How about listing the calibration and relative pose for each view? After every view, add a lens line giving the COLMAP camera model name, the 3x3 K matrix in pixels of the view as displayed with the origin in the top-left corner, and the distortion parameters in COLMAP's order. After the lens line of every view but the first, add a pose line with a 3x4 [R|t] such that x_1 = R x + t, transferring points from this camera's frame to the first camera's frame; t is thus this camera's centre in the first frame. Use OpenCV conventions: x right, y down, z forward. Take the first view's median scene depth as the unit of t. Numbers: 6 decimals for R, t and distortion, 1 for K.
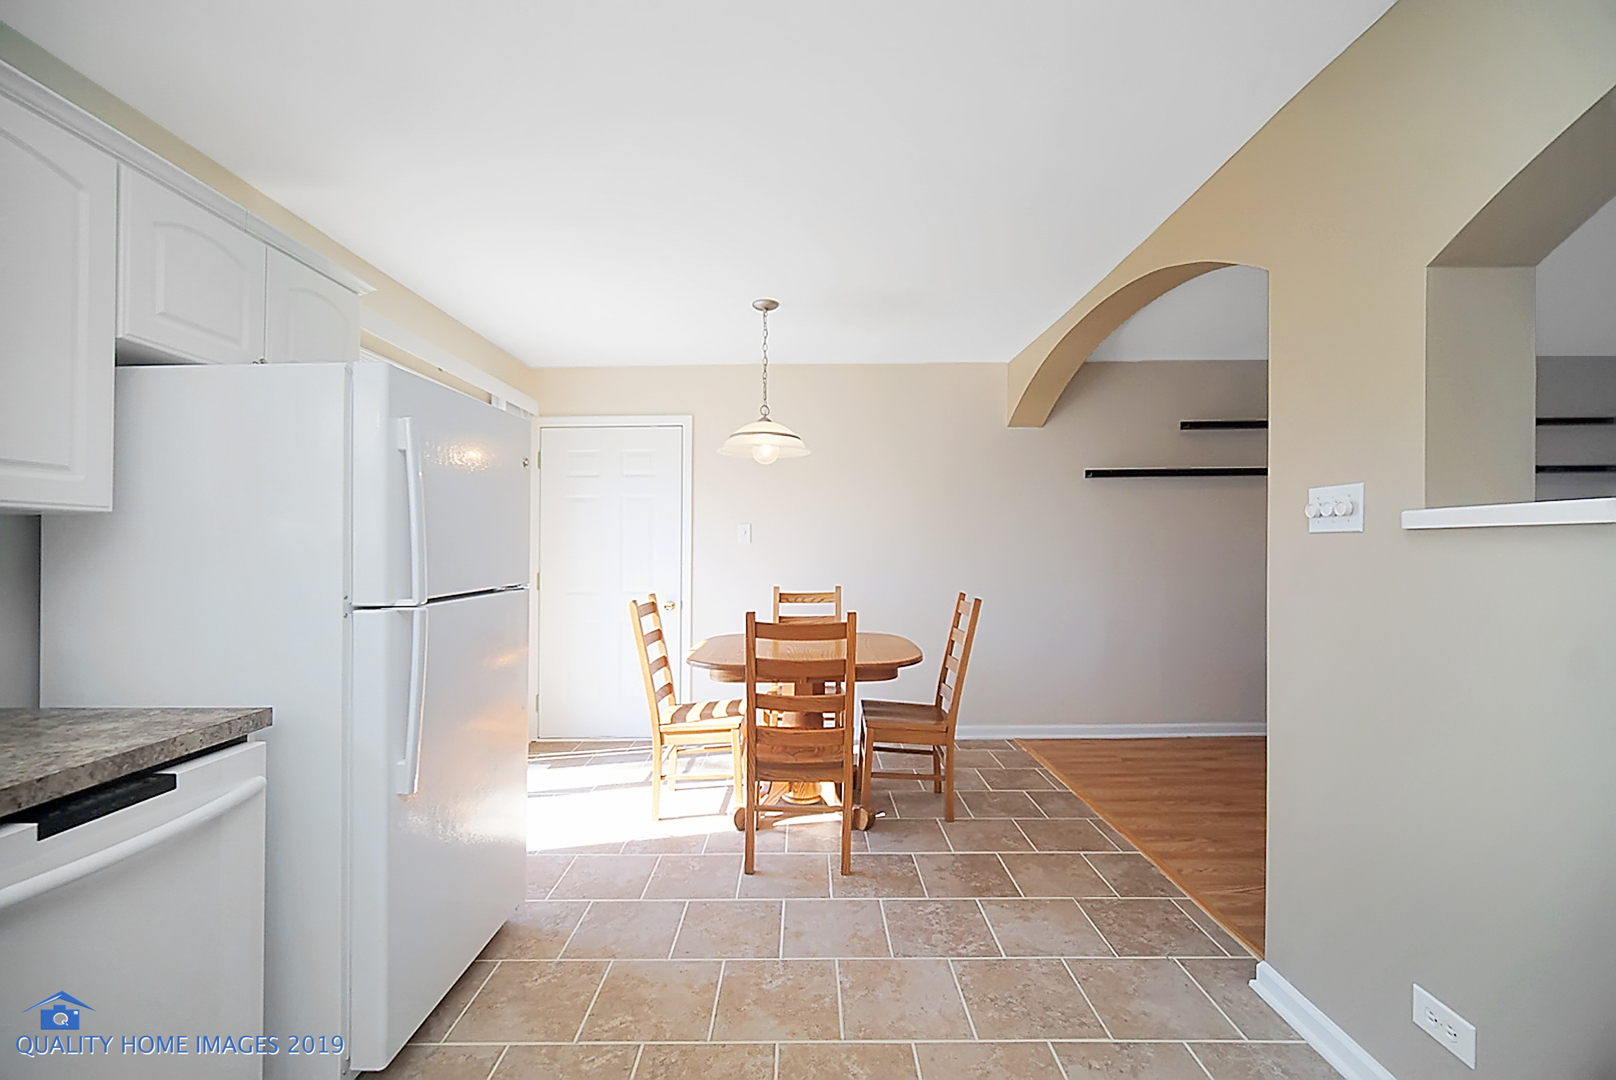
lens RADIAL K [[649.0, 0, 794.9], [0, 649.0, 538.7], [0, 0, 1]] dist [-0.003354, 0.001956]
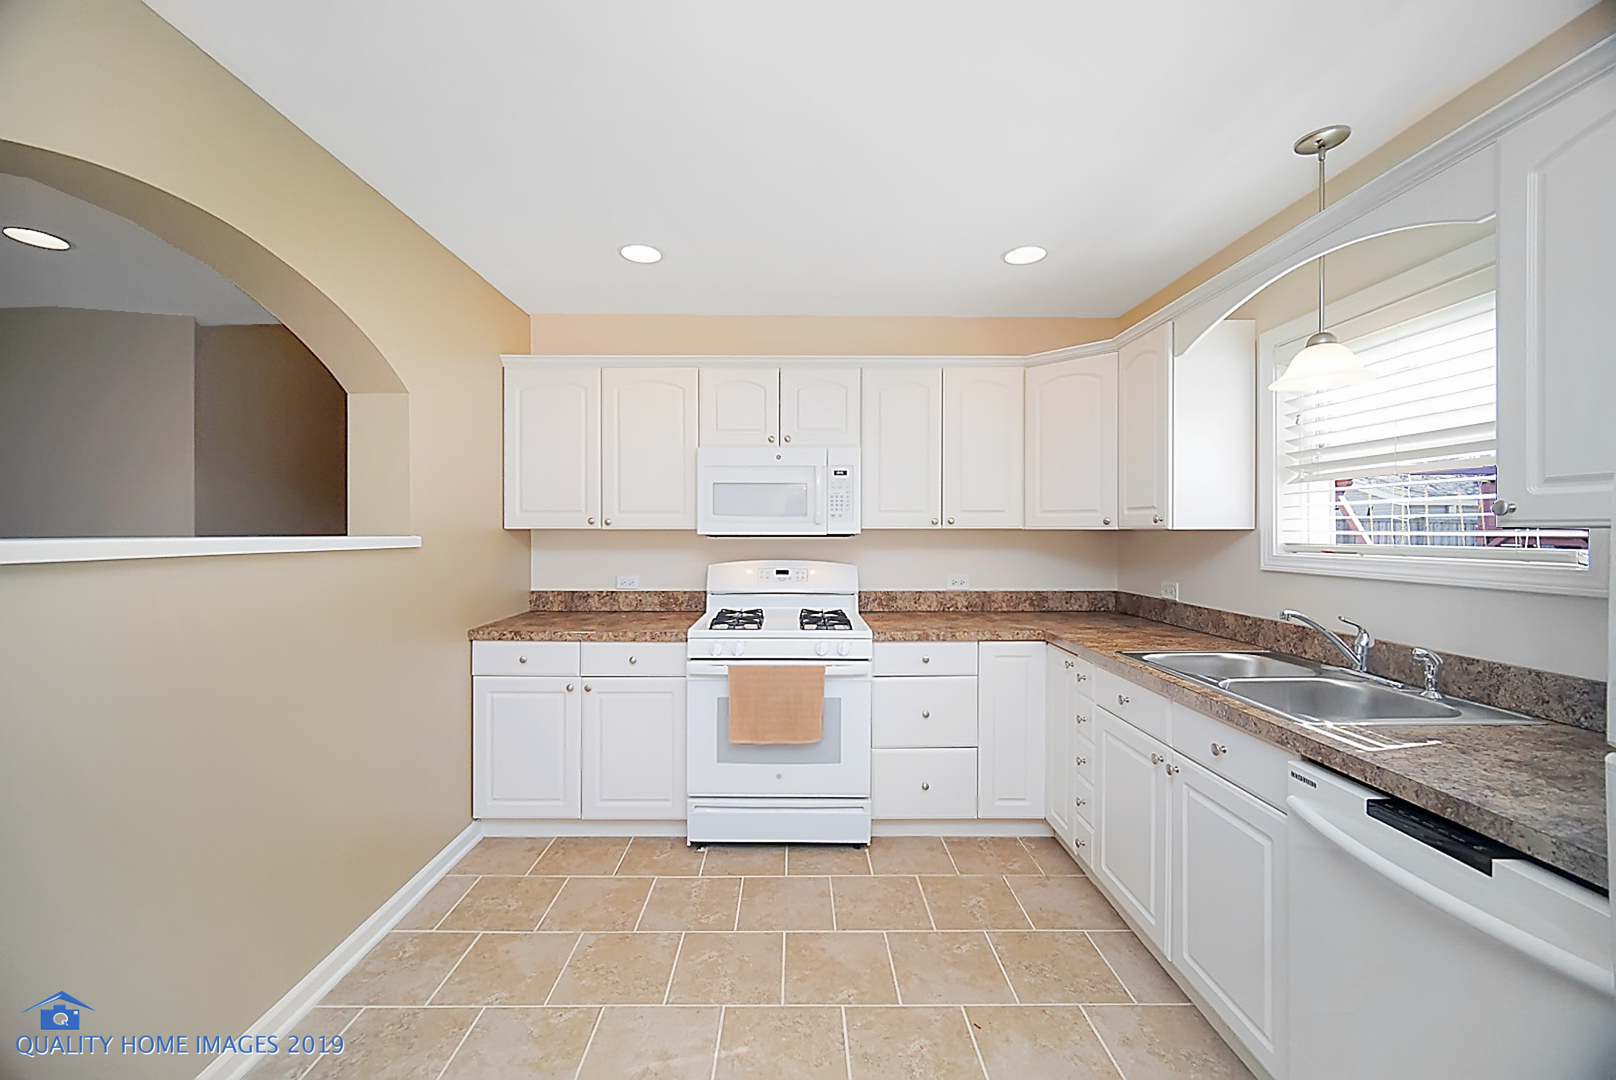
lens RADIAL K [[649.0, 0, 799.1], [0, 649.0, 527.2], [0, 0, 1]] dist [-0.003354, 0.001956]
pose [[-0.999559, 0.009552, -0.028100, -0.037457], [0.009960, 0.999846, -0.014445, -0.025807], [0.027958, -0.014718, -0.999501, 0.950131]]
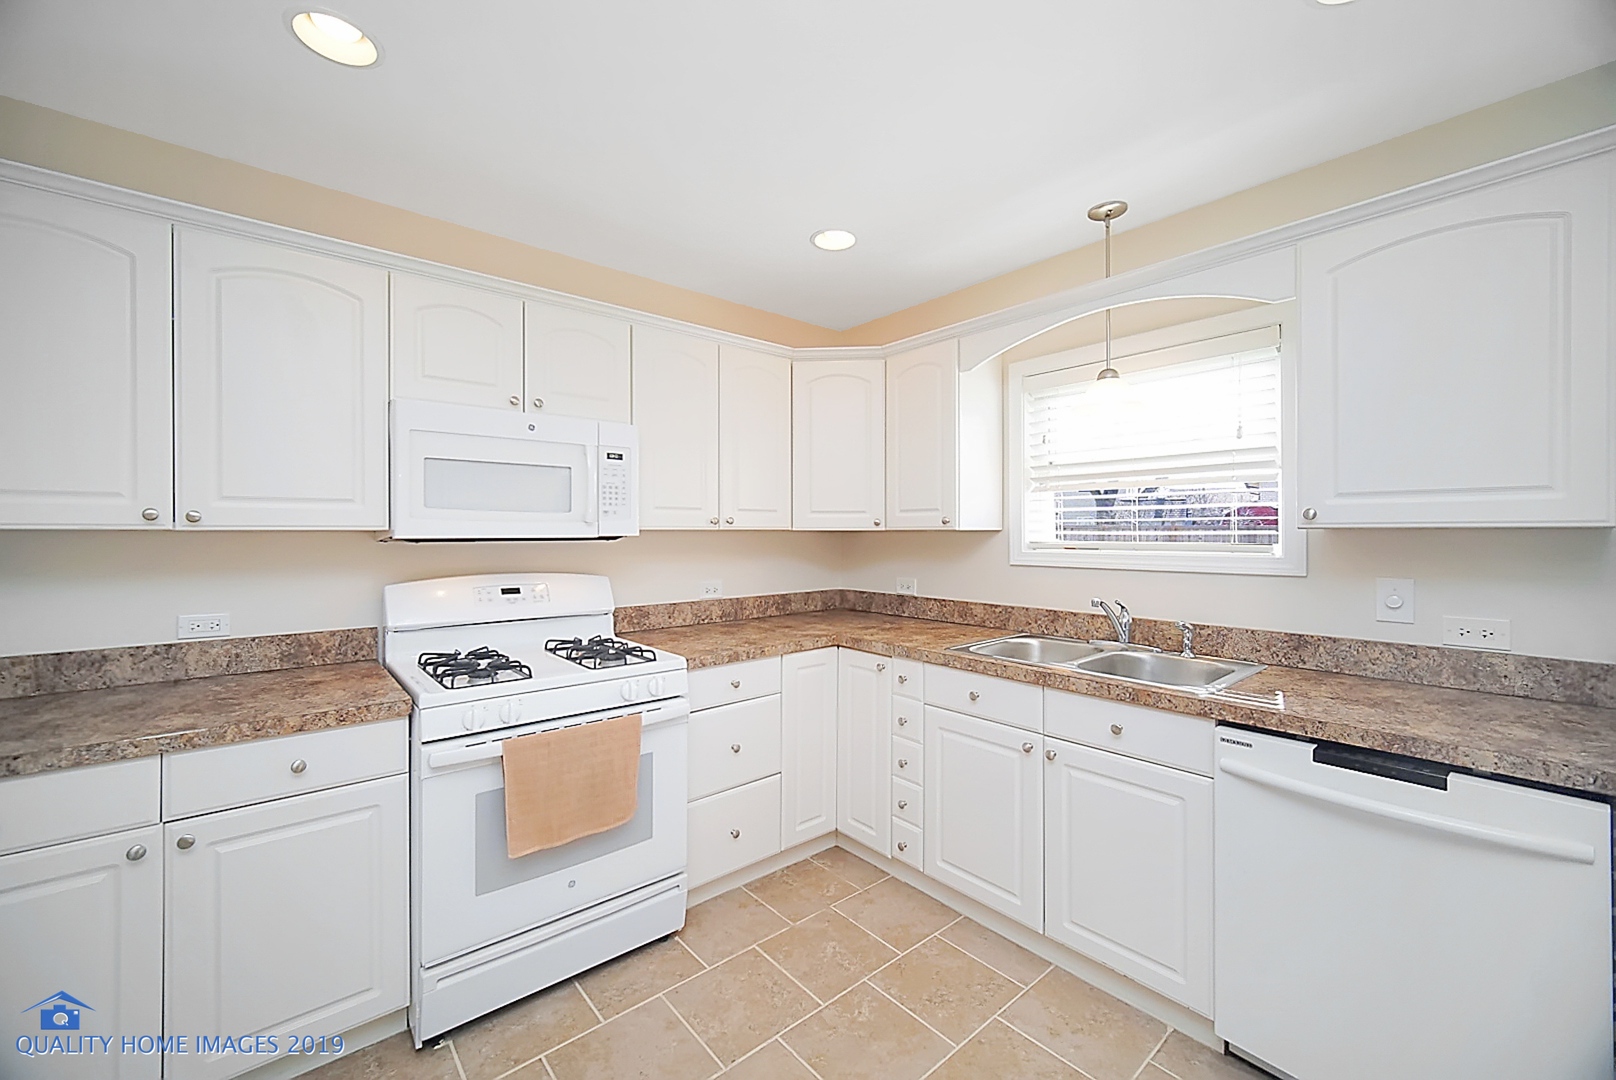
lens RADIAL K [[649.0, 0, 802.7], [0, 649.0, 529.3], [0, 0, 1]] dist [-0.003354, 0.001956]
pose [[-0.744663, 0.008834, -0.667382, 0.296171], [0.015306, 0.999875, -0.003843, -0.032775], [0.667265, -0.013077, -0.744705, 0.580030]]
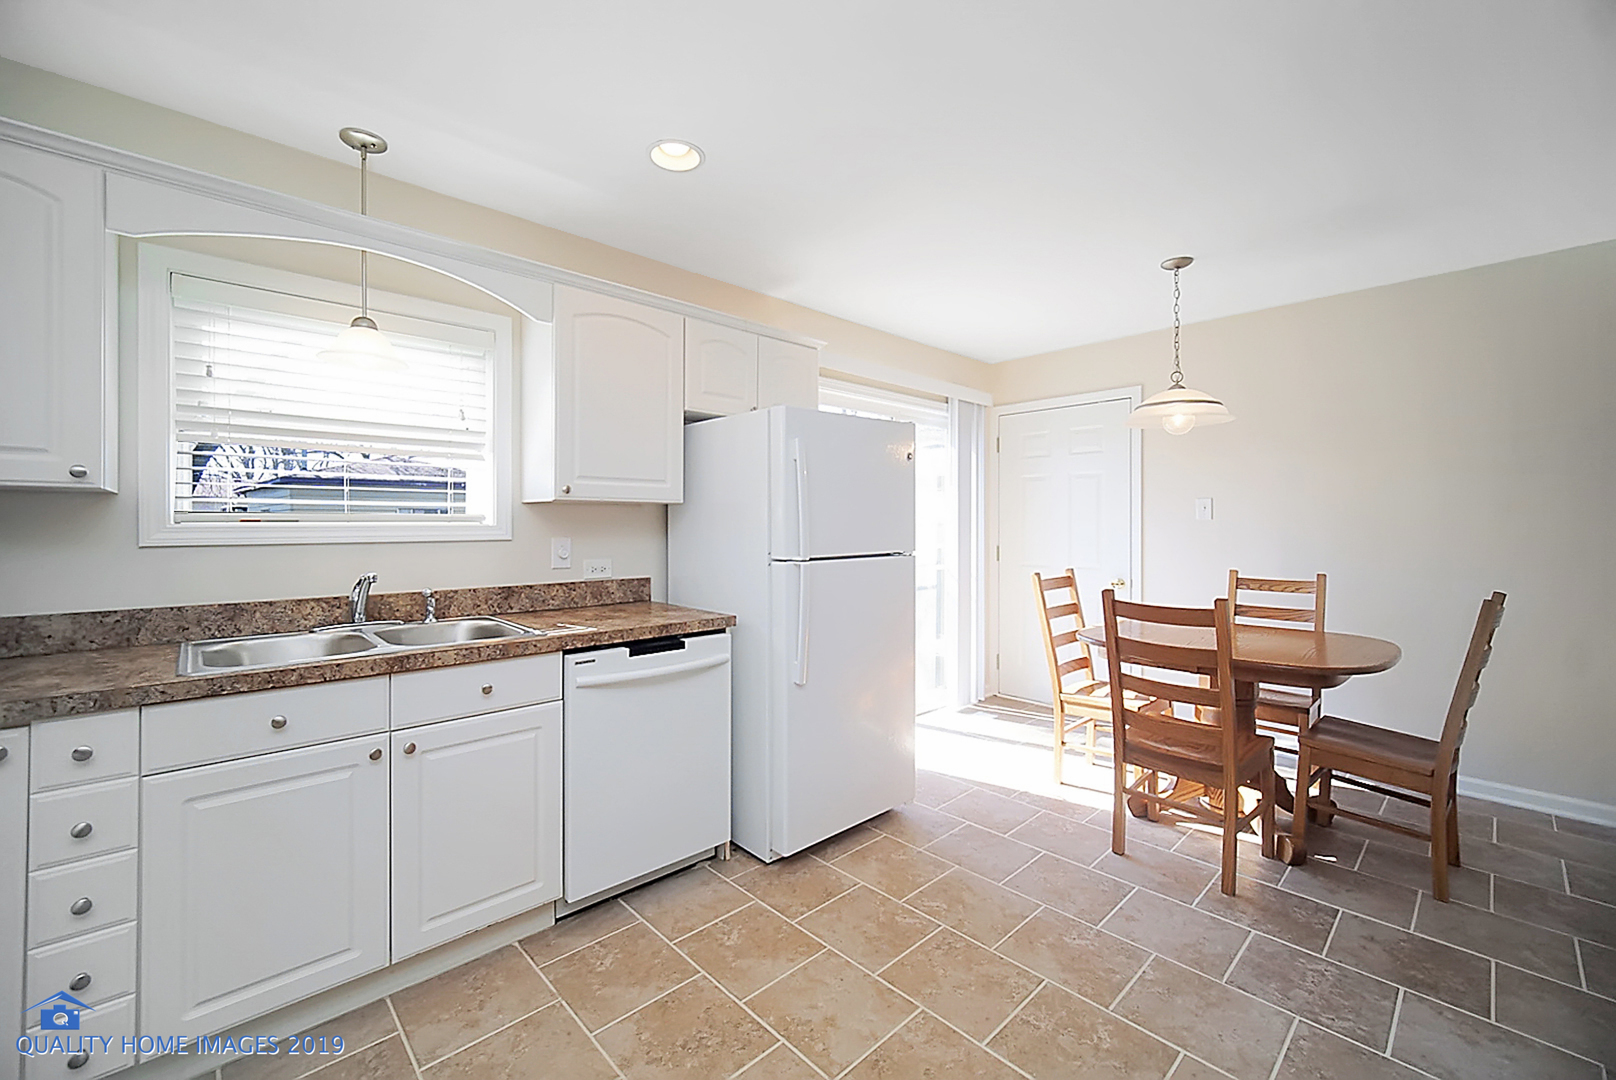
lens RADIAL K [[649.0, 0, 807.0], [0, 649.0, 516.1], [0, 0, 1]] dist [-0.003354, 0.001956]
pose [[0.696000, 0.000103, -0.718042, 0.344757], [0.001886, 0.999996, 0.001971, -0.002852], [0.718040, -0.002726, 0.695997, -0.032406]]
